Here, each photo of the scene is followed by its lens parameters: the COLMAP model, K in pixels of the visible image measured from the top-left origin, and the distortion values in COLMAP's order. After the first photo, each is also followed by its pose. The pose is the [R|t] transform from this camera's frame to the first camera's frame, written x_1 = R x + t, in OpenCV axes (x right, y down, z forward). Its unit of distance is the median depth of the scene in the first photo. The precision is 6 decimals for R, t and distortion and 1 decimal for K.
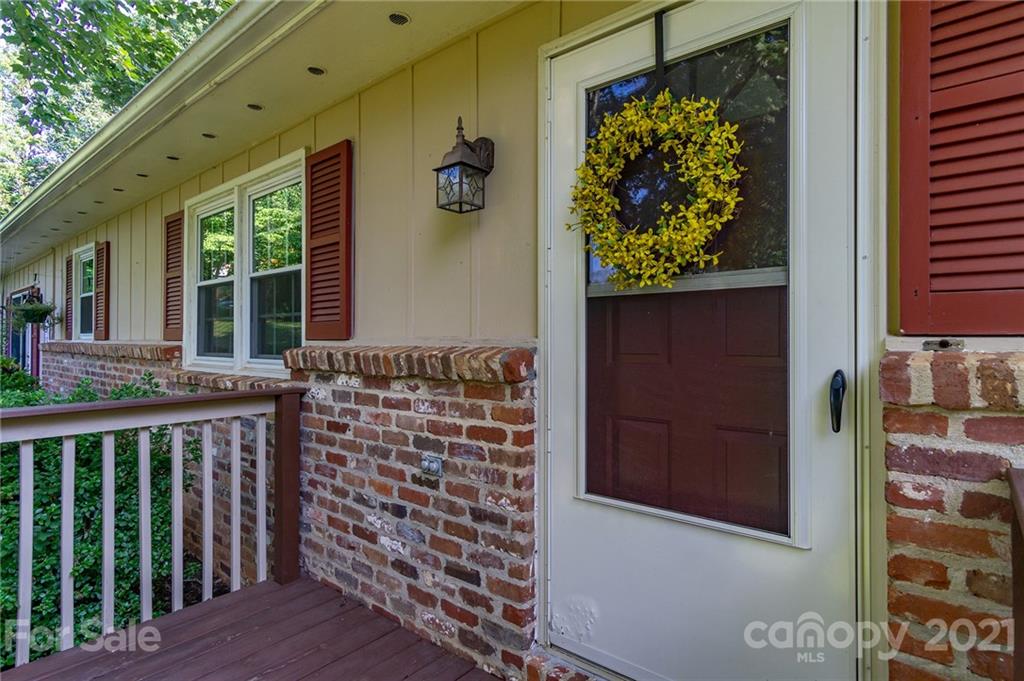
lens RADIAL K [[543.9, 0, 510.3], [0, 543.9, 337.6], [0, 0, 1]] dist [0.003555, 0.000855]
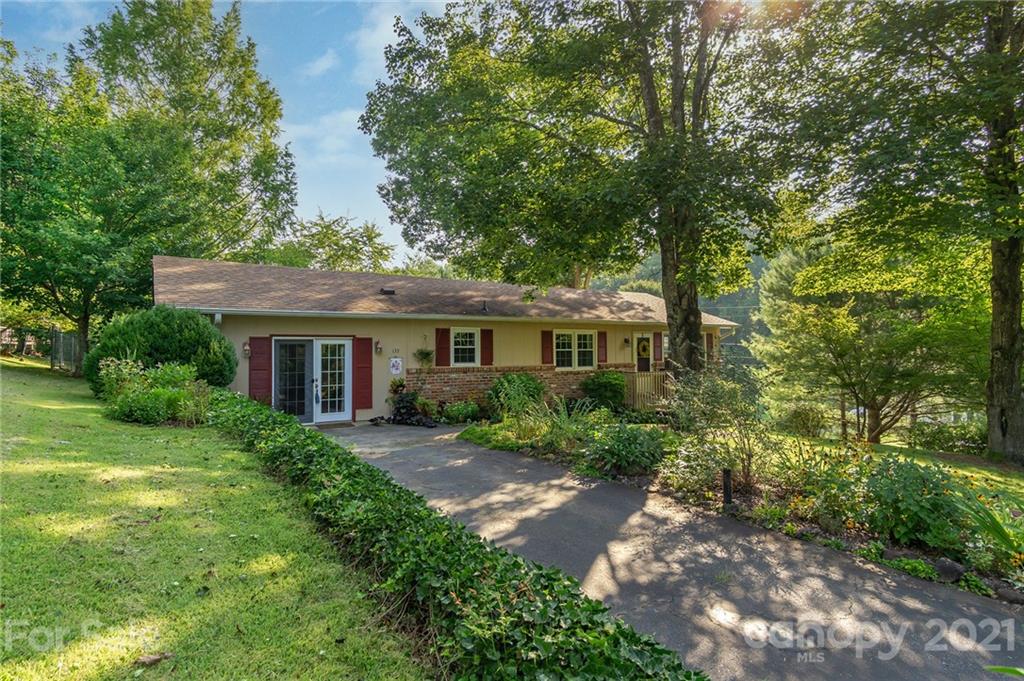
lens RADIAL K [[543.9, 0, 510.3], [0, 543.9, 337.6], [0, 0, 1]] dist [0.003555, 0.000855]
pose [[0.269846, 0.020046, 0.962695, -9.259460], [0.000864, 0.999778, -0.021060, -0.213645], [-0.962903, 0.006515, 0.269768, 0.467396]]
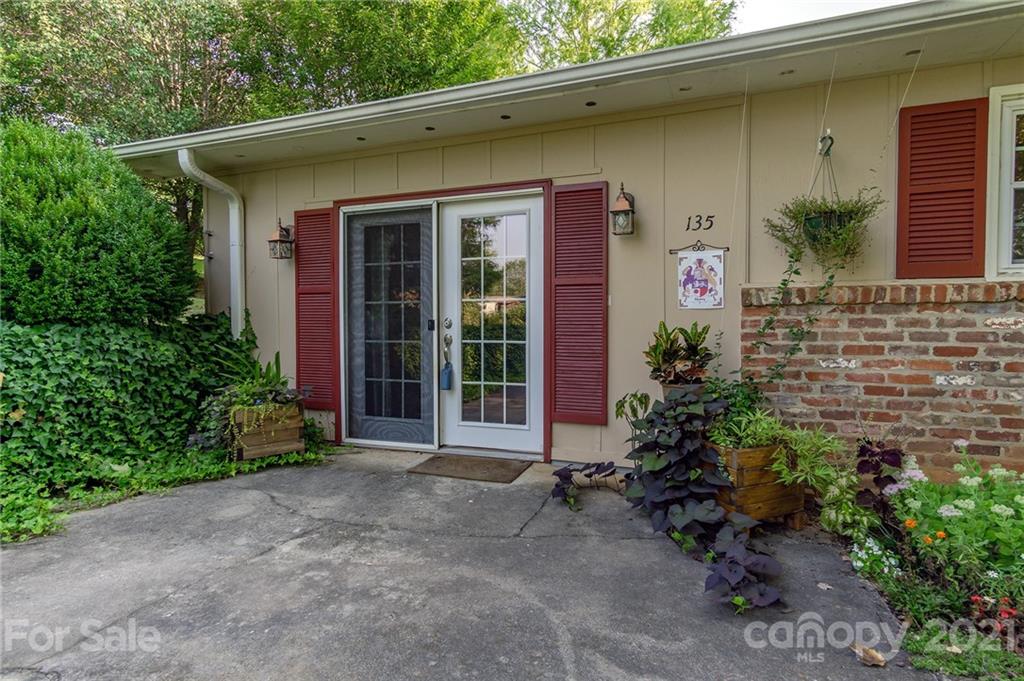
lens RADIAL K [[543.9, 0, 510.3], [0, 543.9, 337.6], [0, 0, 1]] dist [0.003555, 0.000855]
pose [[0.938653, -0.011803, 0.344662, -4.325038], [0.002481, 0.999619, 0.027476, 0.137598], [-0.344855, -0.024935, 0.938325, 2.190528]]
